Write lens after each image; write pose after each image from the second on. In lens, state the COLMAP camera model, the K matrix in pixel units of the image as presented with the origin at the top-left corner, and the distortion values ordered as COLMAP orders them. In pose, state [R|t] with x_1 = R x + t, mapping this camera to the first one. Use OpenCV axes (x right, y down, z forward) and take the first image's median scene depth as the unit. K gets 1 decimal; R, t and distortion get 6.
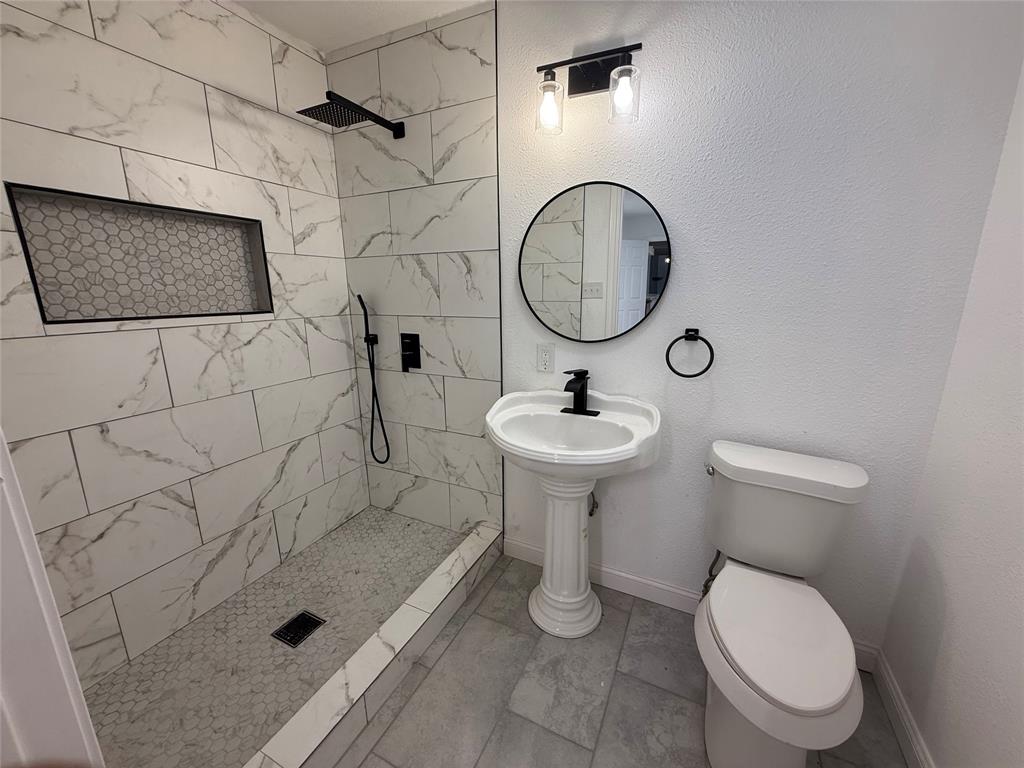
lens RADIAL K [[409.3, 0, 511.0], [0, 409.3, 383.2], [0, 0, 1]] dist [0.000987, 0.000174]
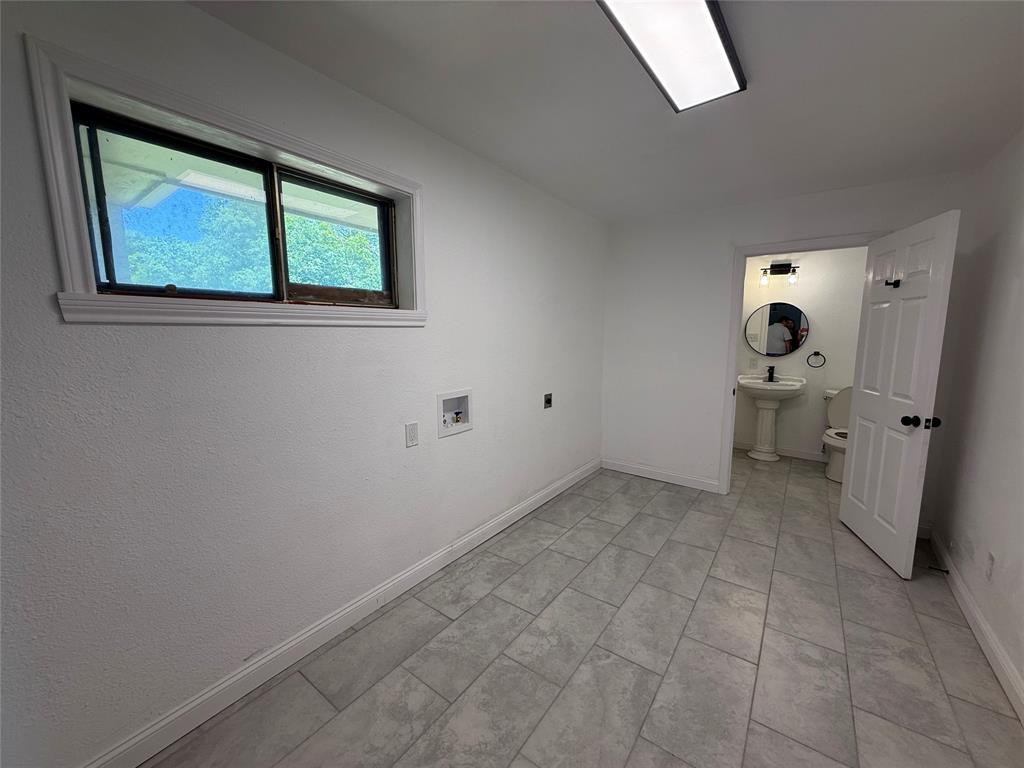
lens RADIAL K [[409.3, 0, 511.0], [0, 409.3, 383.2], [0, 0, 1]] dist [0.000987, 0.000174]
pose [[0.978987, 0.028073, -0.201980, -1.014259], [-0.051655, 0.992314, -0.112449, 0.496998], [0.197271, 0.120519, 0.972913, -2.074016]]
